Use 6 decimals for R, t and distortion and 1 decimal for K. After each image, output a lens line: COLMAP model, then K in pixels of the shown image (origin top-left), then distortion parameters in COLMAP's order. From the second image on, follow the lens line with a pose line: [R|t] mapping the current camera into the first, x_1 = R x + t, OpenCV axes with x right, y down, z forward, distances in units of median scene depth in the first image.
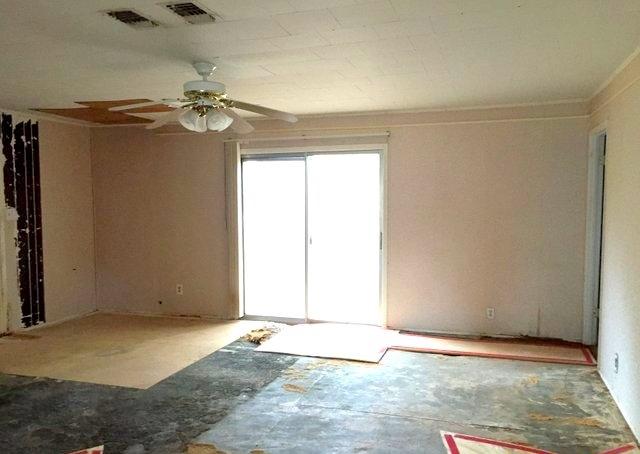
lens RADIAL K [[556.8, 0, 317.0], [0, 556.8, 239.7], [0, 0, 1]] dist [0.048364, -0.014141]
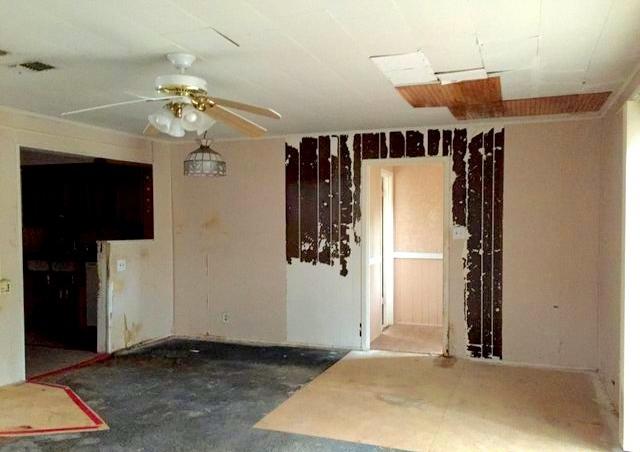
lens RADIAL K [[556.8, 0, 317.0], [0, 556.8, 238.7], [0, 0, 1]] dist [0.048364, -0.014141]
pose [[-0.047961, 0.036795, -0.998171, 0.406219], [-0.070991, 0.996669, 0.040151, -0.055550], [0.996323, 0.072787, -0.045189, 0.790711]]
